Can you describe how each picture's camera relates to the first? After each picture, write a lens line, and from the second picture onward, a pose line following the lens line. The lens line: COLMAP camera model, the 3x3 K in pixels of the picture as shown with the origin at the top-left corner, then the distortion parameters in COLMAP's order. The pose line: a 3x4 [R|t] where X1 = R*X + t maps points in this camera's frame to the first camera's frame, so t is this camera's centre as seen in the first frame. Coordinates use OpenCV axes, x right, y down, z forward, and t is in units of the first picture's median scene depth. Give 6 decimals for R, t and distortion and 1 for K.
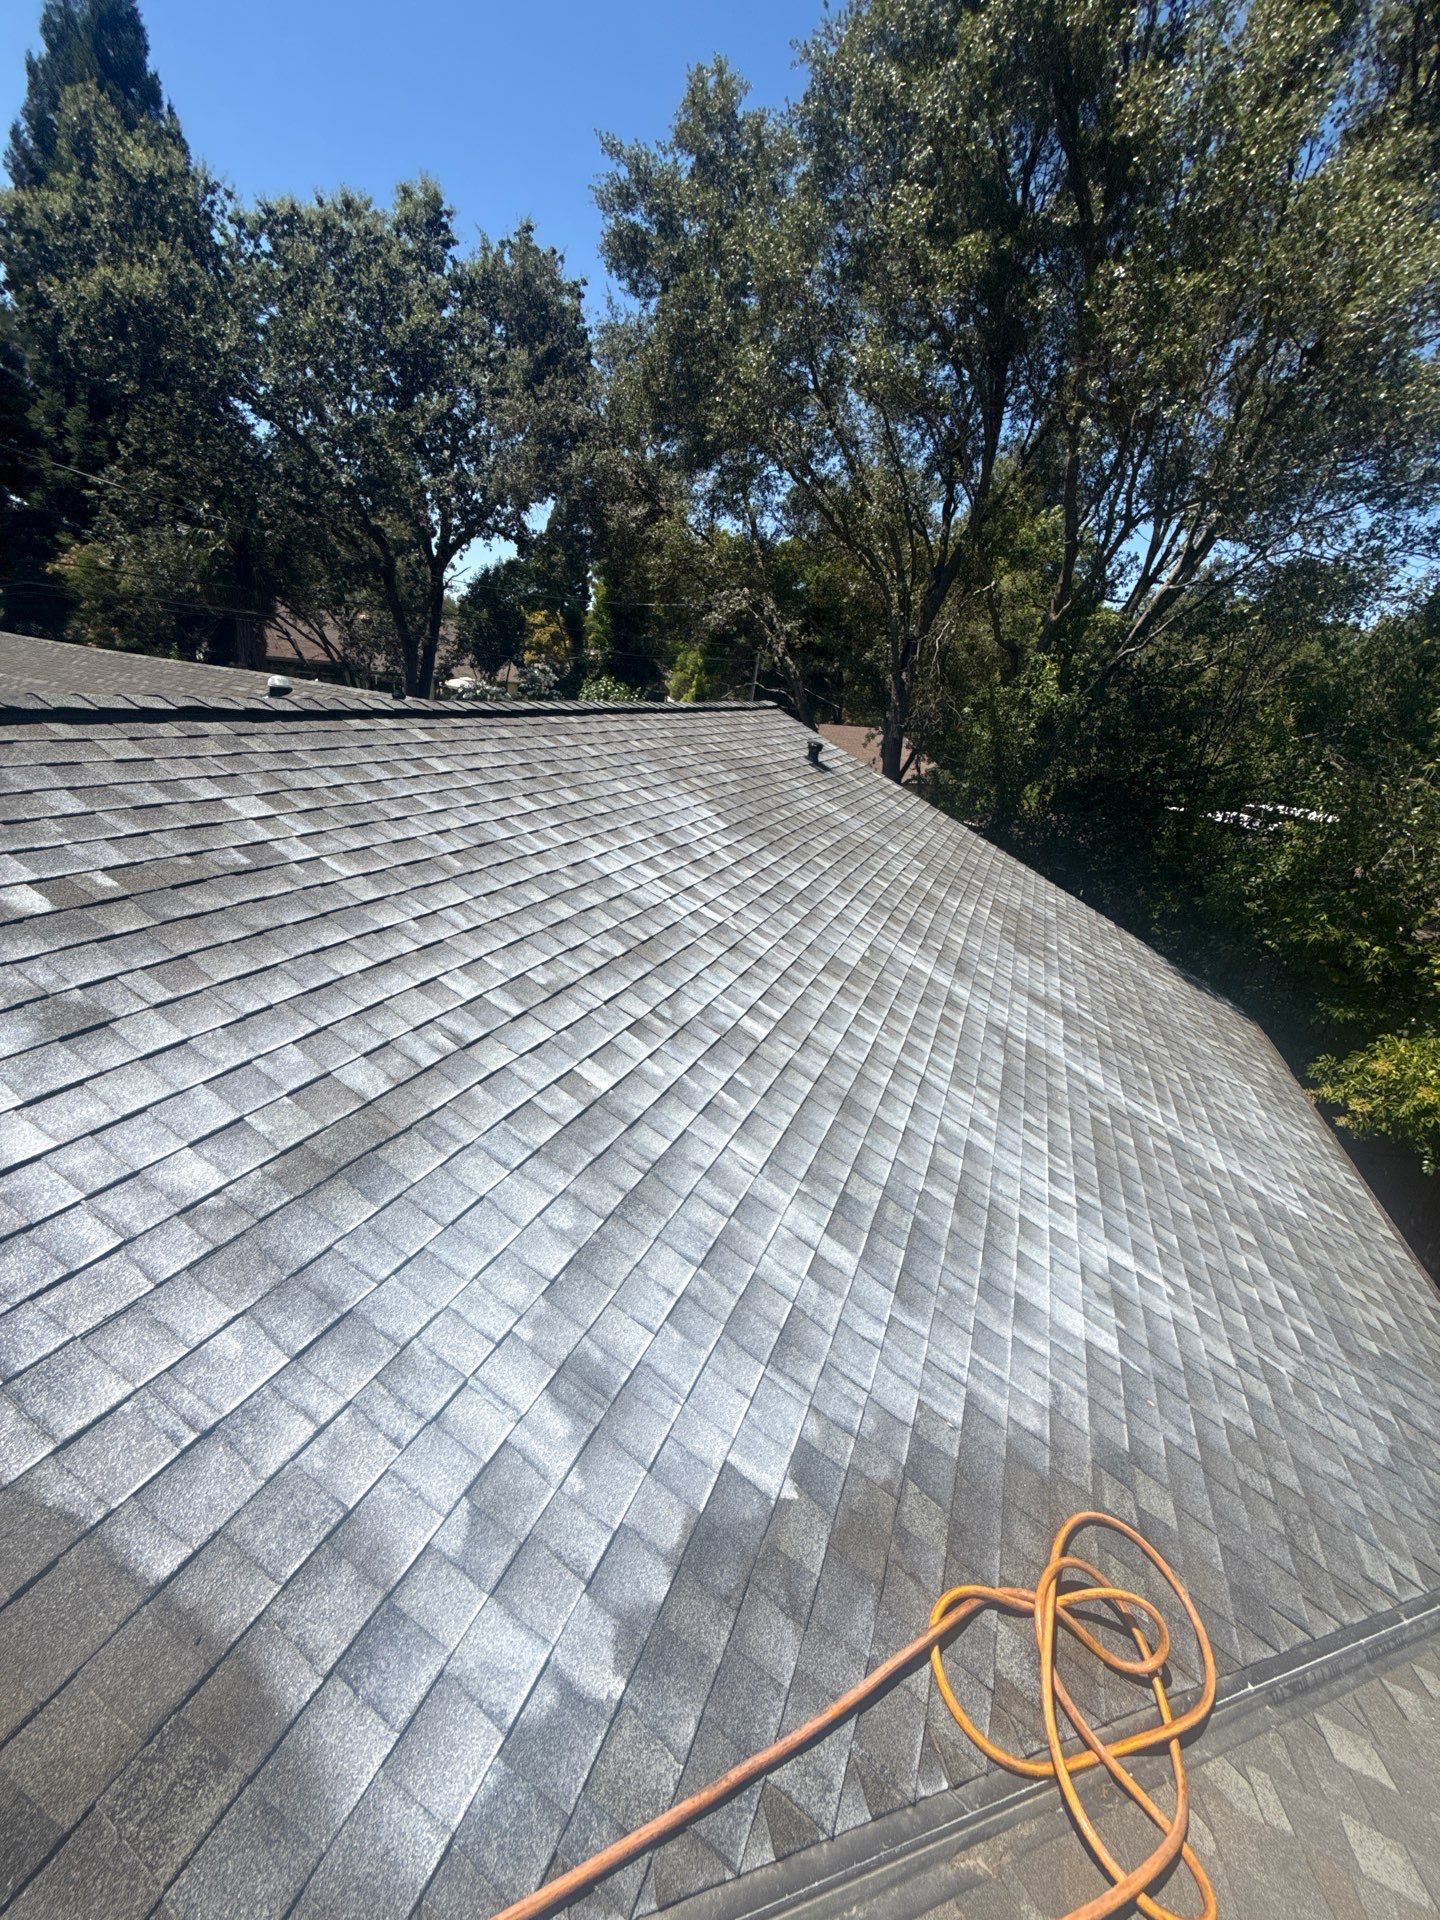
lens RADIAL K [[763.6, 0, 716.0], [0, 763.6, 963.0], [0, 0, 1]] dist [0.007446, -0.002128]
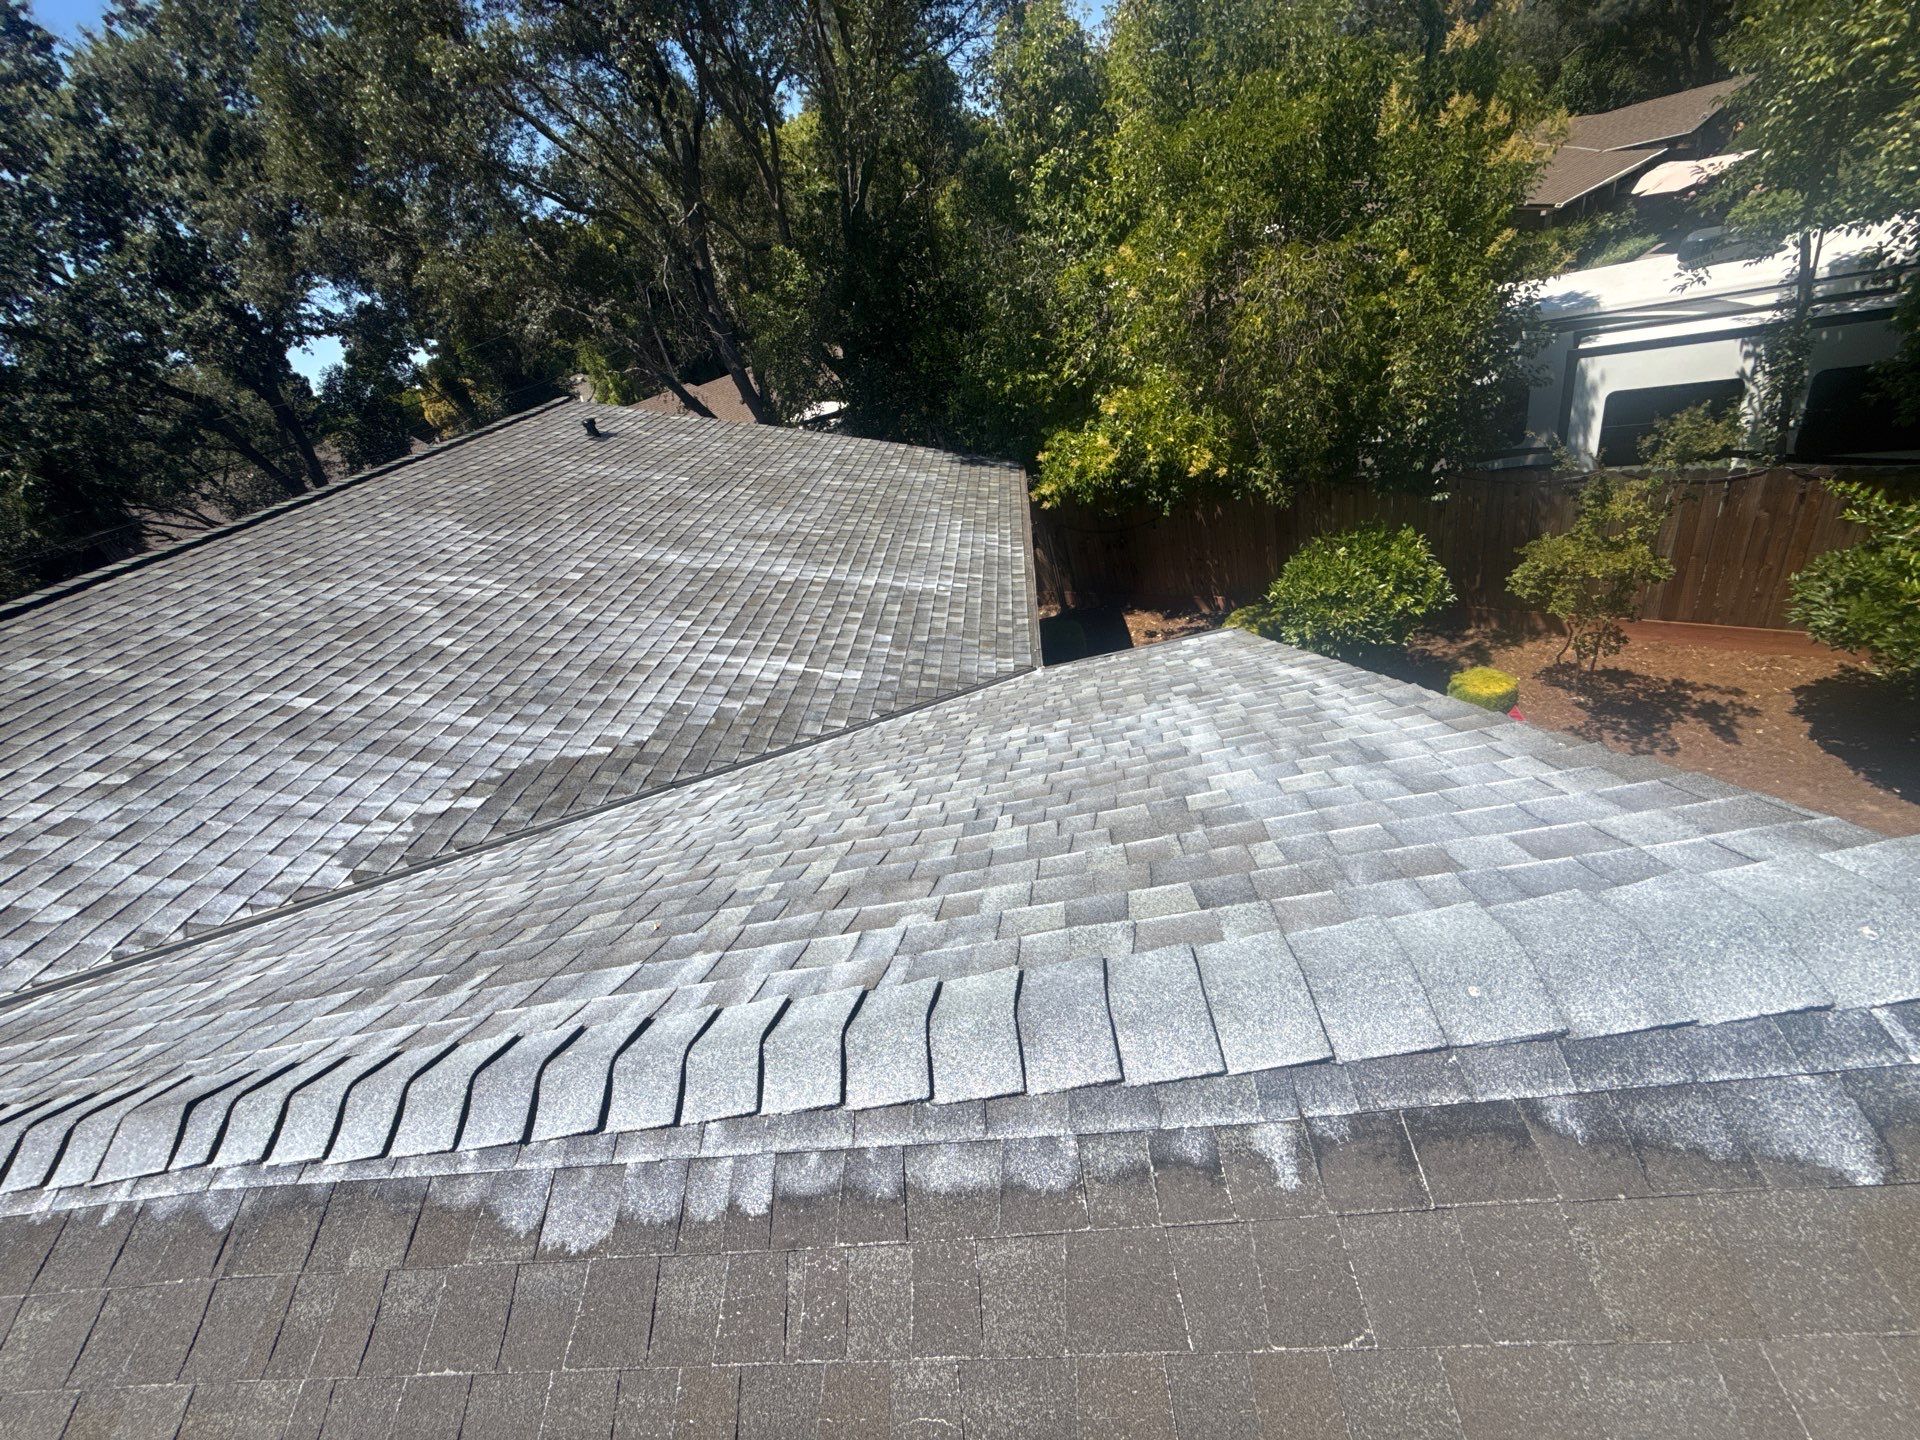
lens RADIAL K [[763.6, 0, 958.7], [0, 763.6, 717.0], [0, 0, 1]] dist [0.007446, -0.002128]
pose [[0.869919, -0.484788, 0.090680, 0.298360], [0.466125, 0.868230, 0.170012, 0.176872], [-0.161151, -0.105628, 0.981261, -0.301231]]
